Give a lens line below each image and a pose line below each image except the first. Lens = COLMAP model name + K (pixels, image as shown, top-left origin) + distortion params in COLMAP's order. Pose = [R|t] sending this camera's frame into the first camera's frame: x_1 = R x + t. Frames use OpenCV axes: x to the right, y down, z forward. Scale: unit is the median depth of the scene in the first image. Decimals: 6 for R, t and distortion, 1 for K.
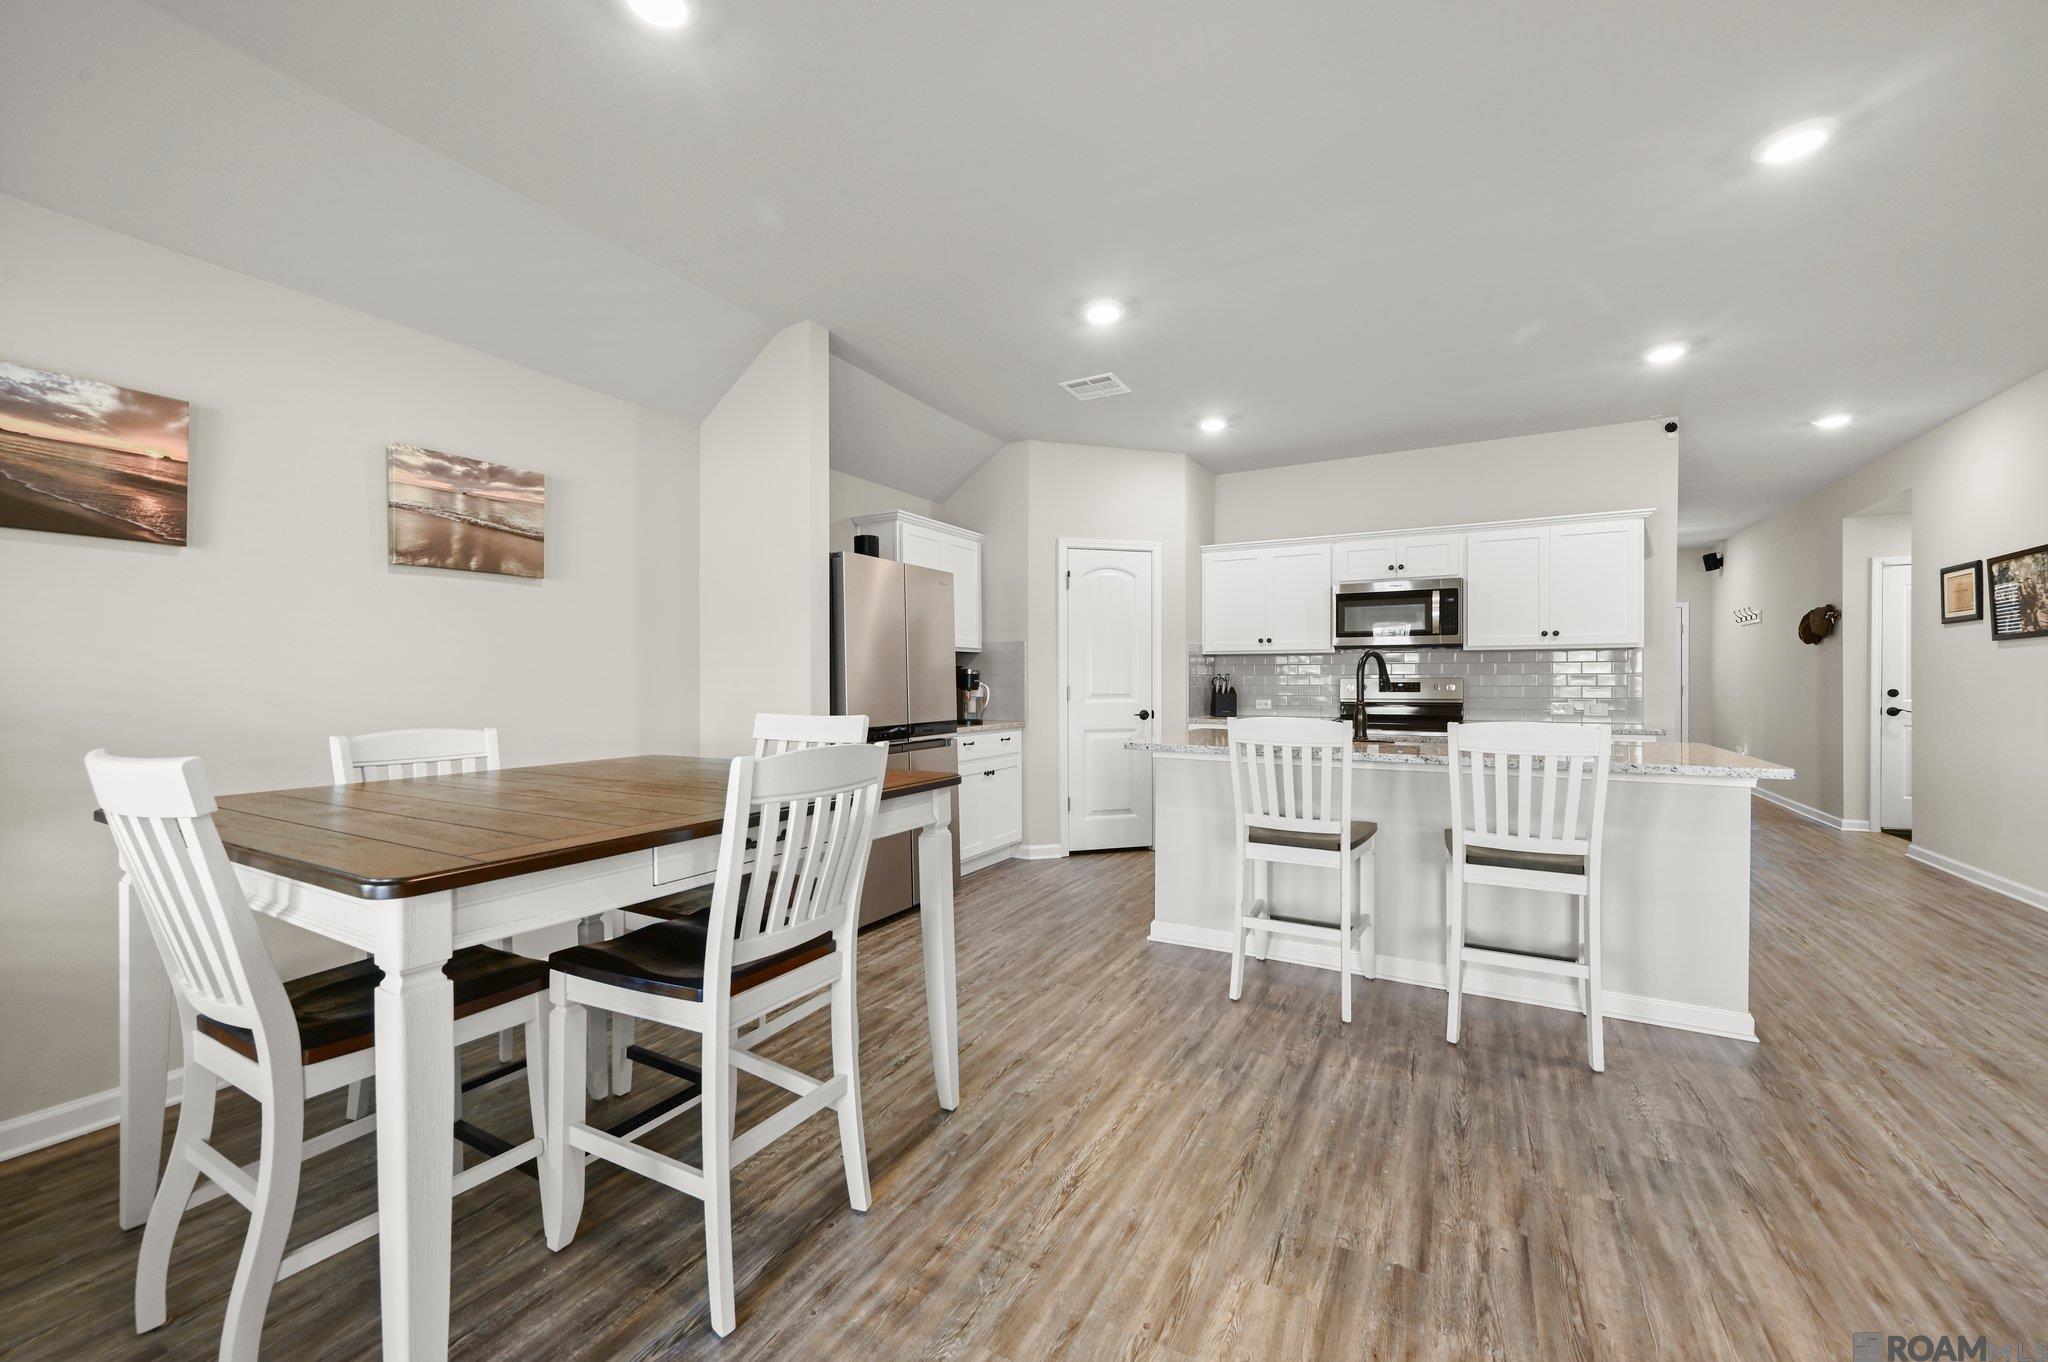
lens RADIAL K [[795.1, 0, 1026.1], [0, 795.1, 695.2], [0, 0, 1]] dist [0.013254, 0.000016]
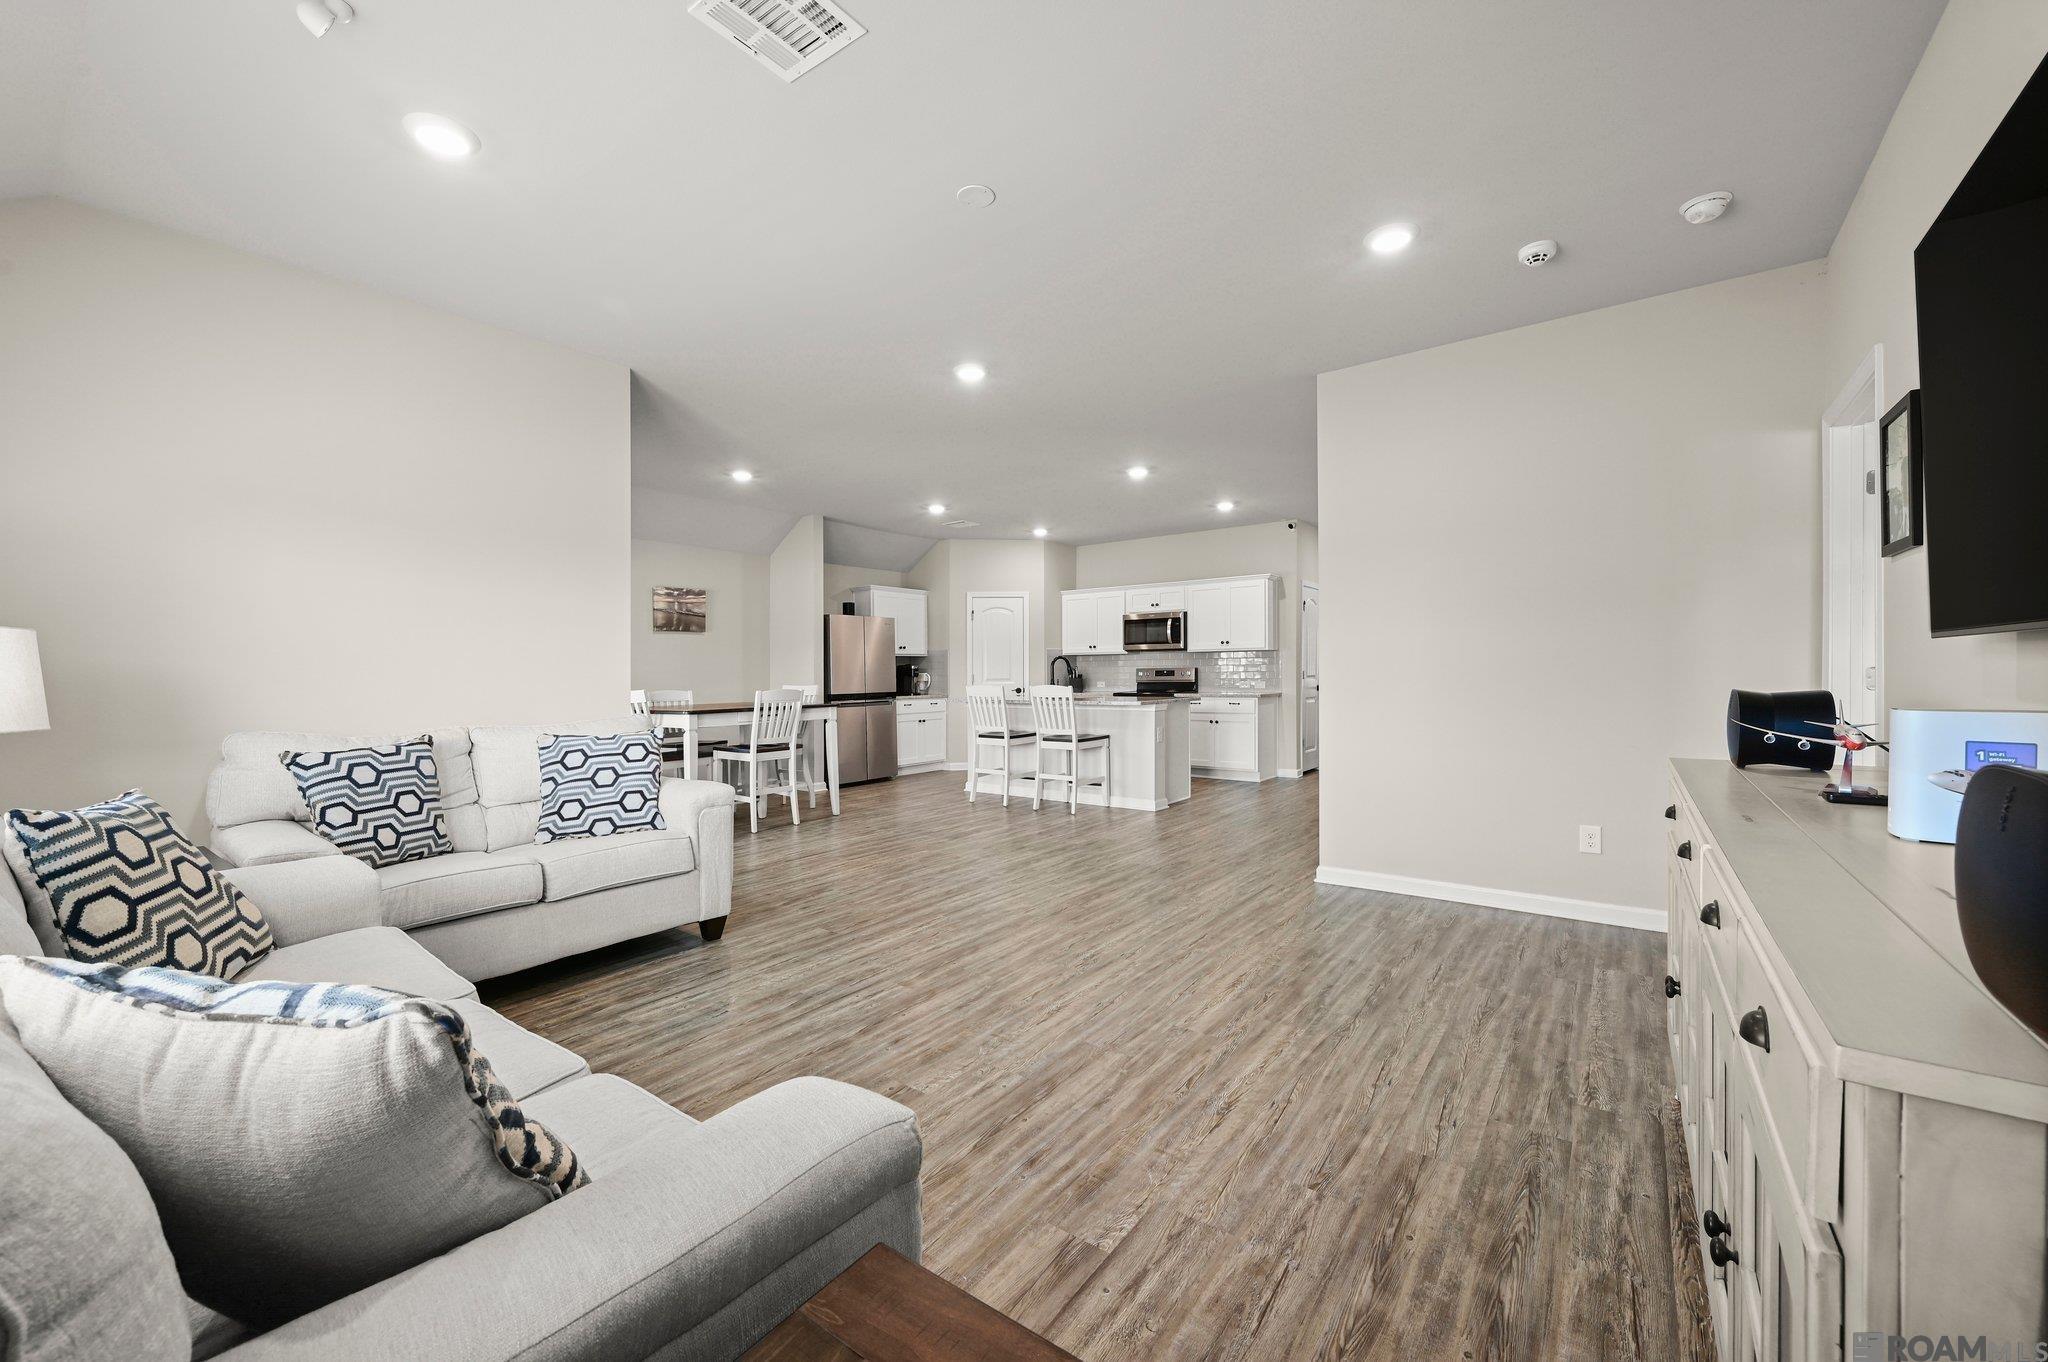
lens RADIAL K [[797.8, 0, 1024.0], [0, 797.8, 681.0], [0, 0, 1]] dist [-0.000169, -0.000002]
pose [[0.989982, -0.008633, -0.140928, 0.503597], [0.007741, 0.999946, -0.006877, 0.019840], [0.140980, 0.005717, 0.989996, -0.913815]]
